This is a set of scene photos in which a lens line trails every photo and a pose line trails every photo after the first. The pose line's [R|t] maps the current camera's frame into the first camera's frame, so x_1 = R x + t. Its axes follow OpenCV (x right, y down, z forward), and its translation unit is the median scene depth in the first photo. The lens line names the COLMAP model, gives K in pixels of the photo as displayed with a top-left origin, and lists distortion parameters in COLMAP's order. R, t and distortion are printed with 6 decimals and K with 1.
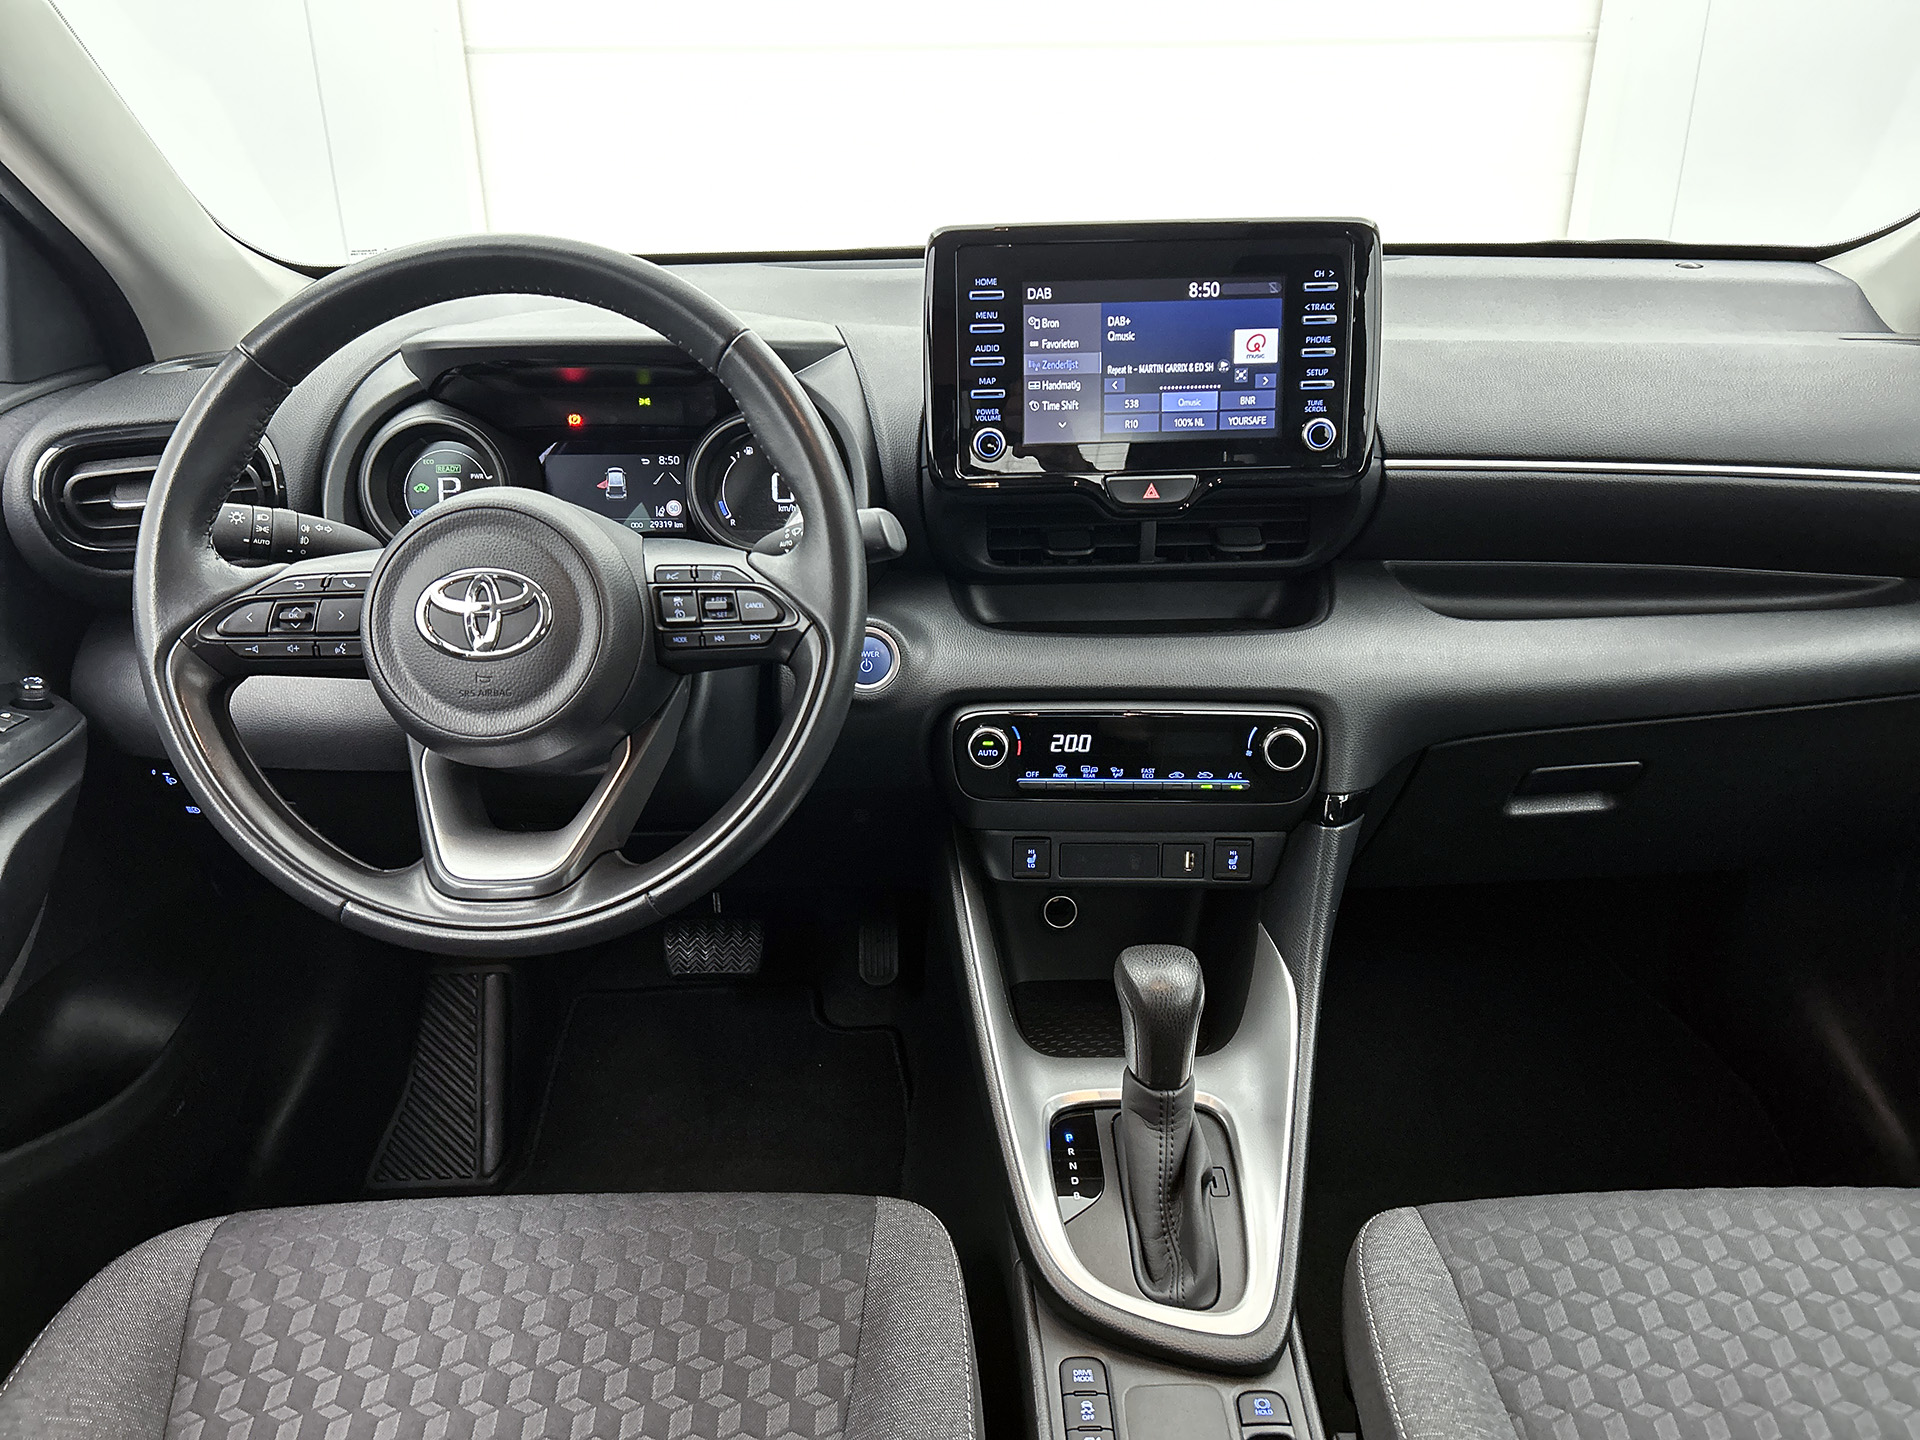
lens RADIAL K [[1456.0, 0, 947.0], [0, 1456.0, 721.7], [0, 0, 1]] dist [0.041375, -0.008794]
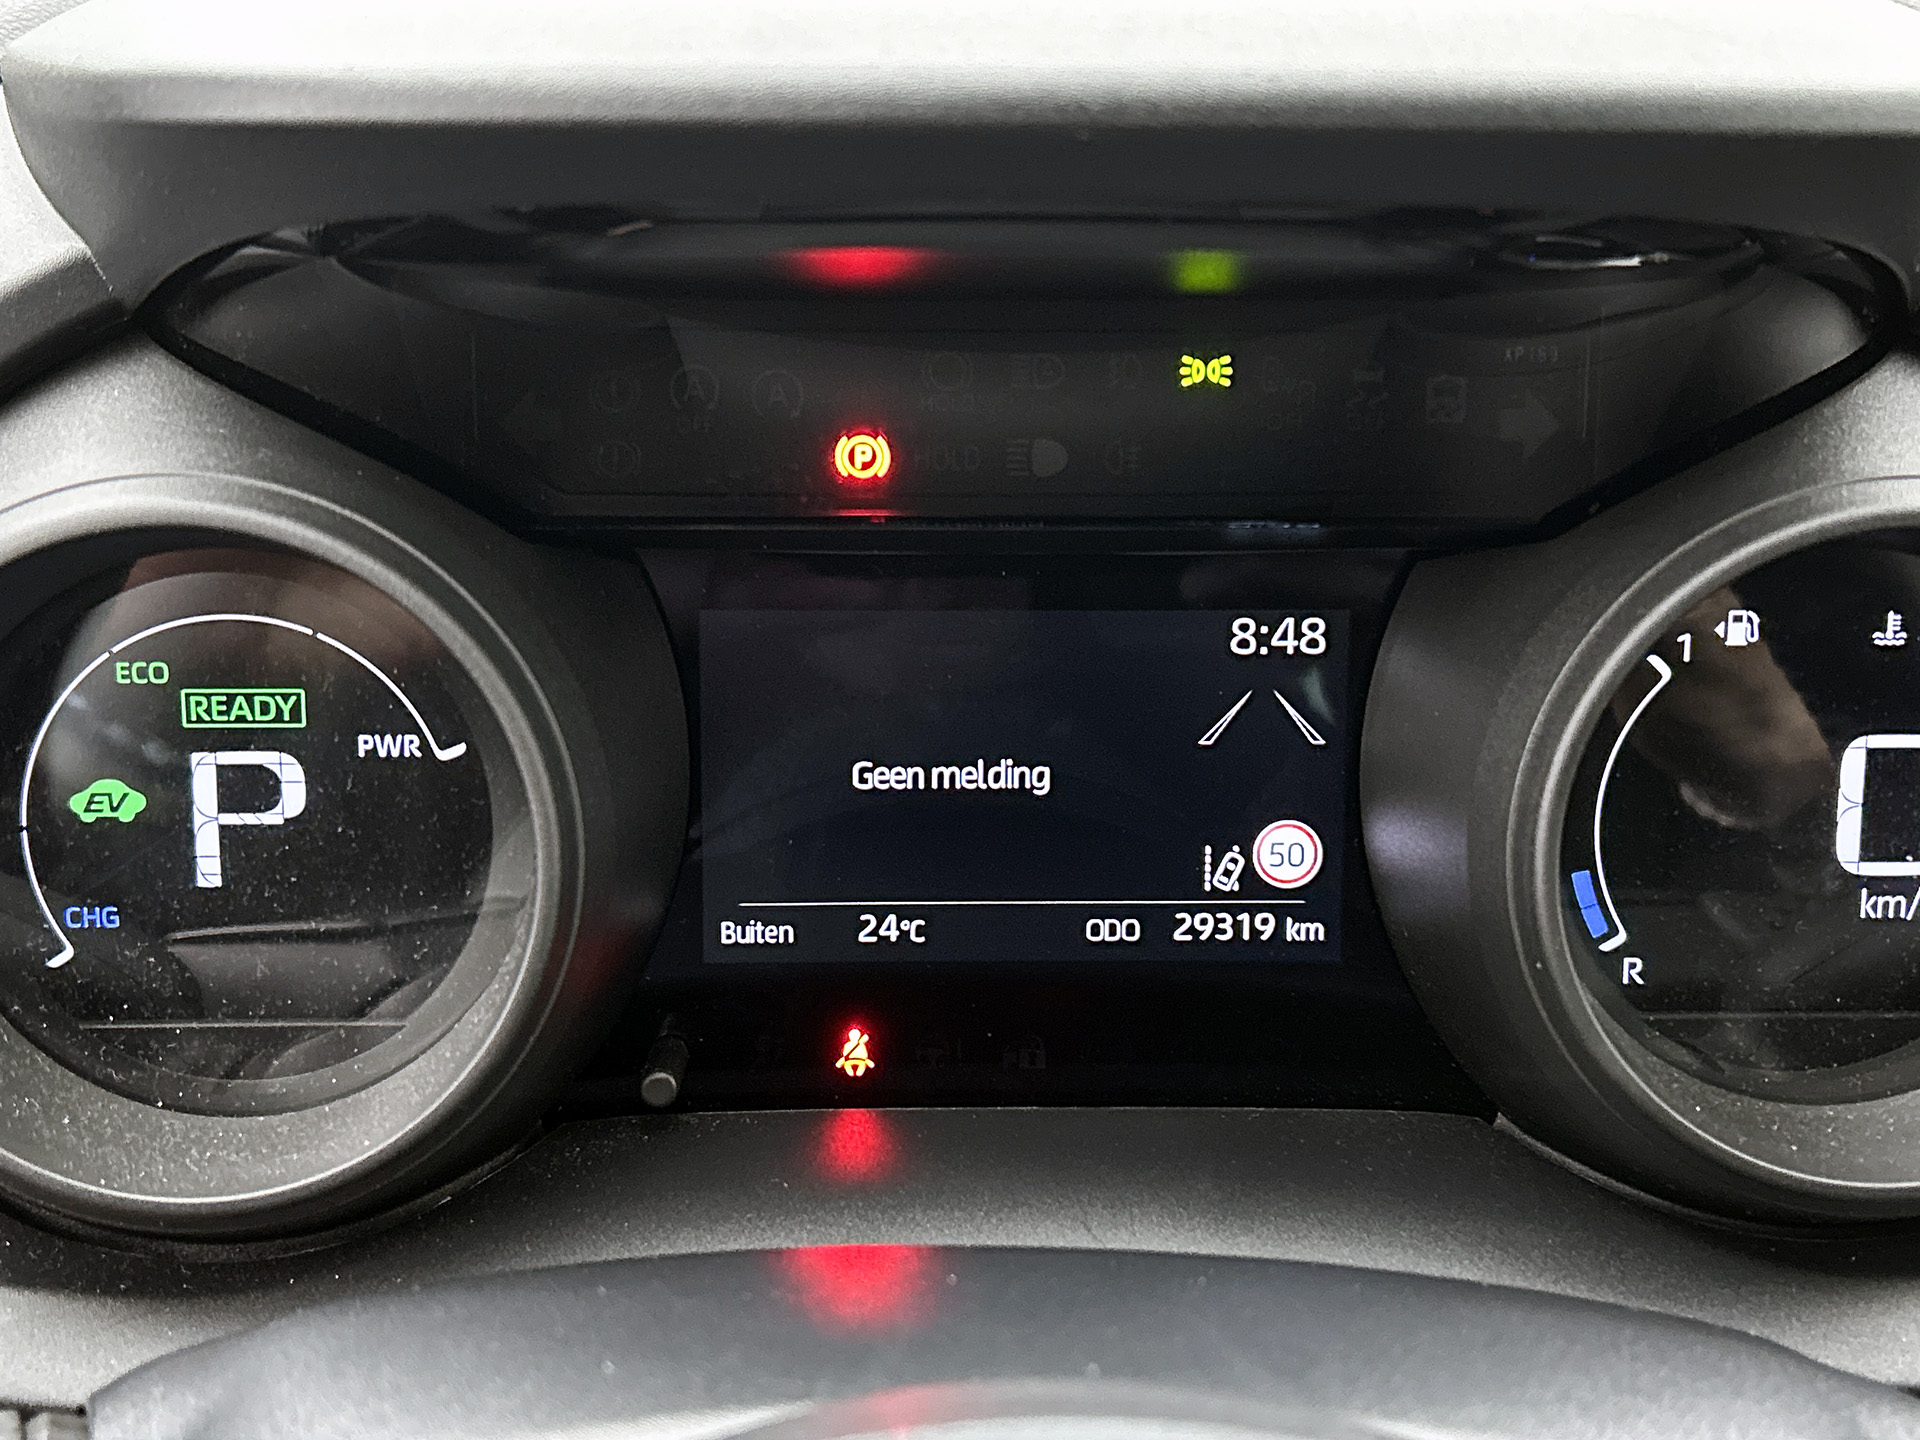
lens RADIAL K [[2178.2, 0, 949.0], [0, 2178.2, 718.8], [0, 0, 1]] dist [0.088690, 0.000000]
pose [[0.999851, 0.011761, 0.012648, -0.271355], [-0.012491, 0.998163, 0.059286, -0.207735], [-0.011927, -0.059436, 0.998161, 0.765182]]
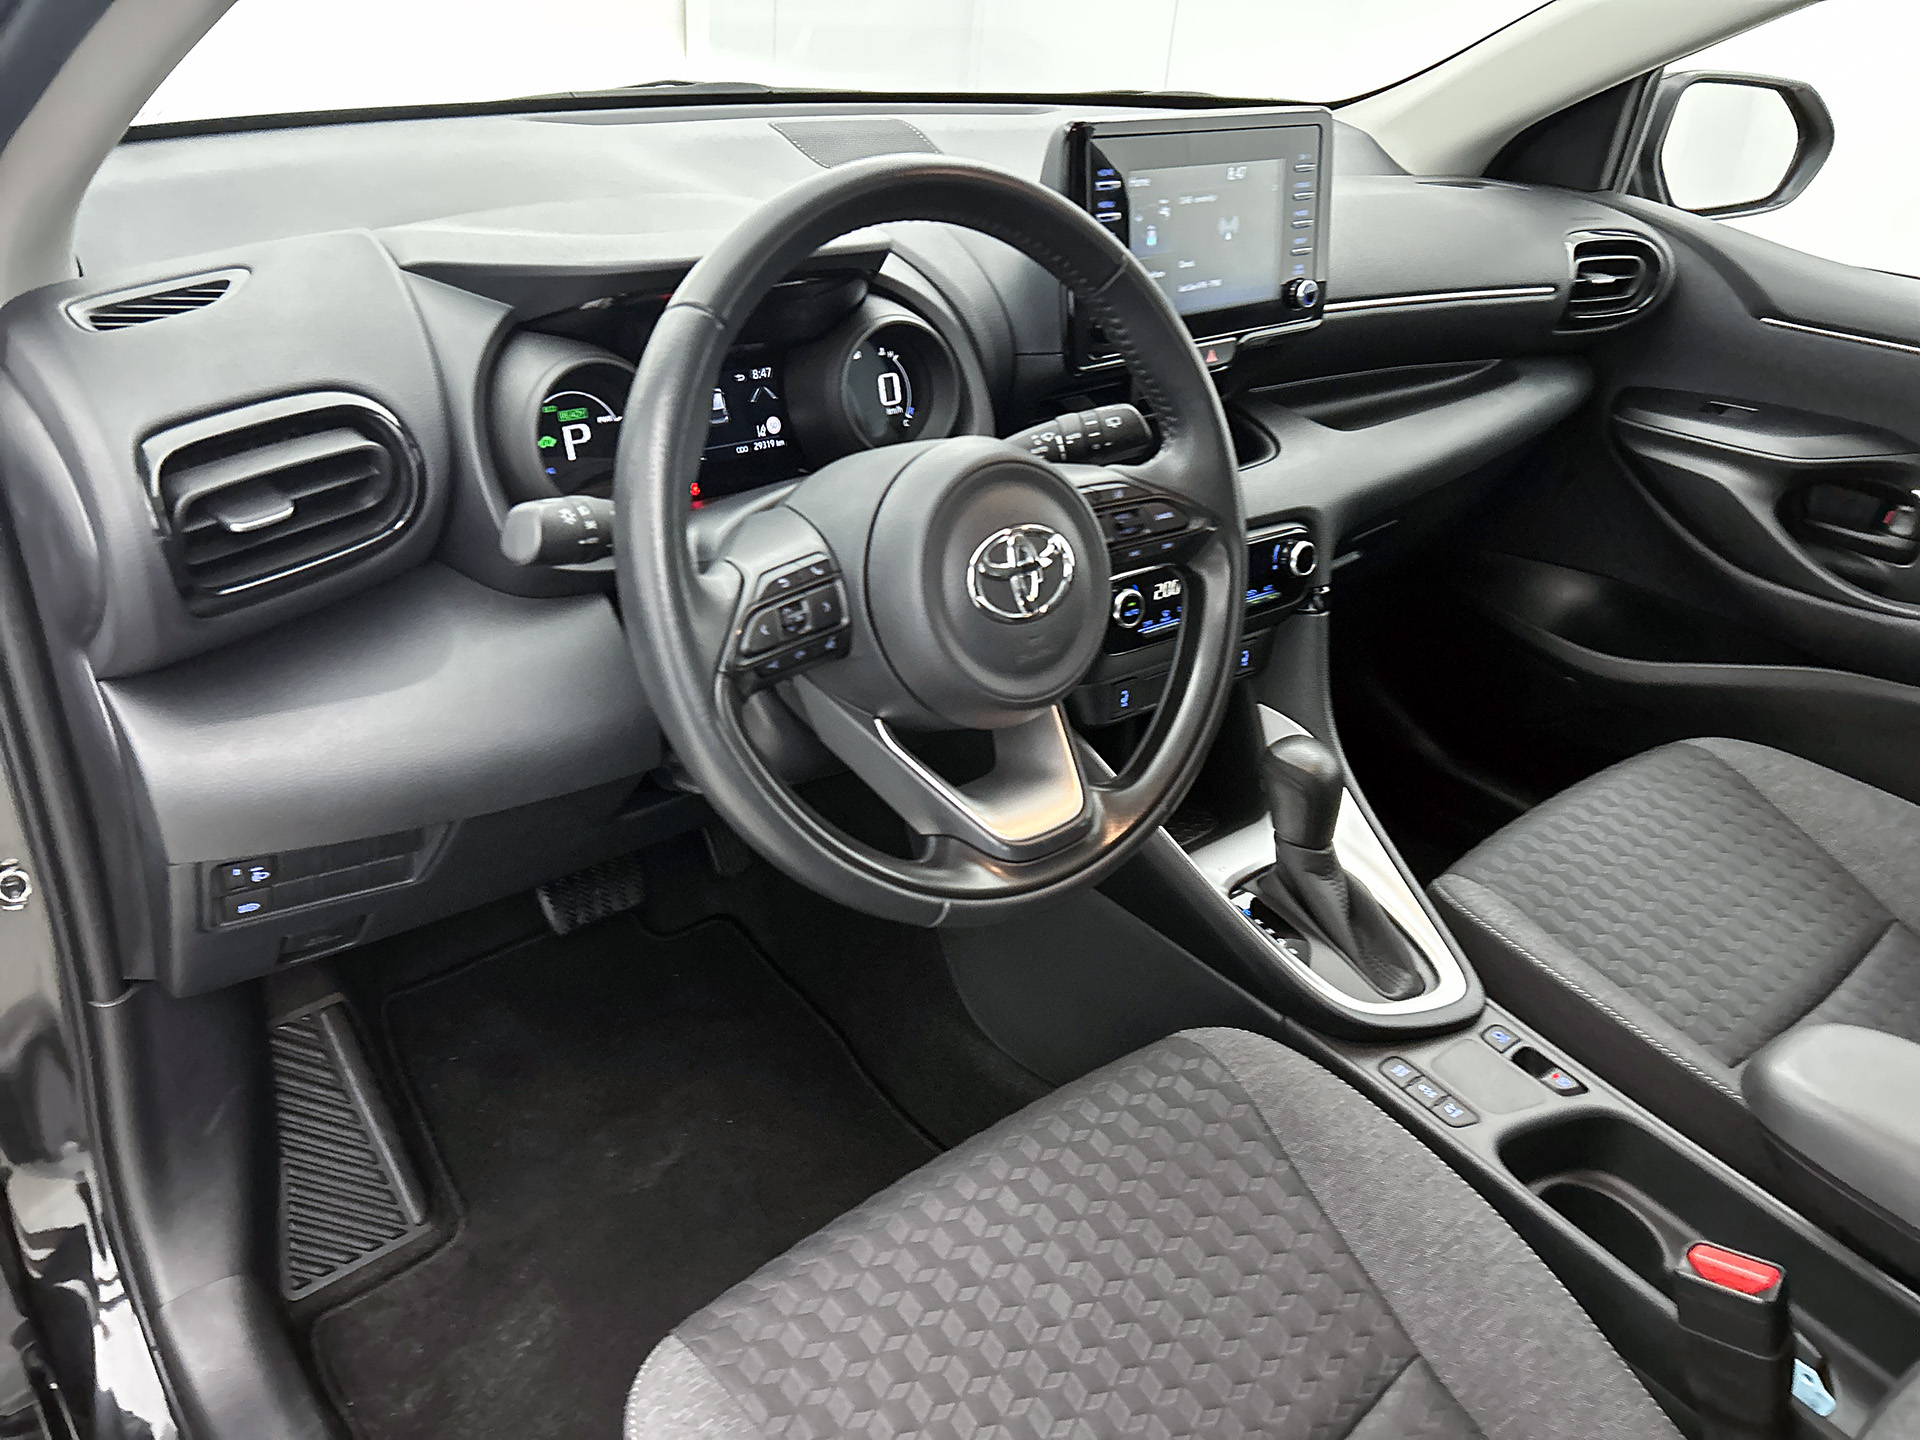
lens RADIAL K [[1456.0, 0, 964.2], [0, 1456.0, 727.0], [0, 0, 1]] dist [0.041375, -0.008794]
pose [[0.775927, -0.254293, 0.577297, -0.758355], [0.167879, 0.965389, 0.199602, -0.141801], [-0.608074, -0.057960, 0.791762, 0.209345]]
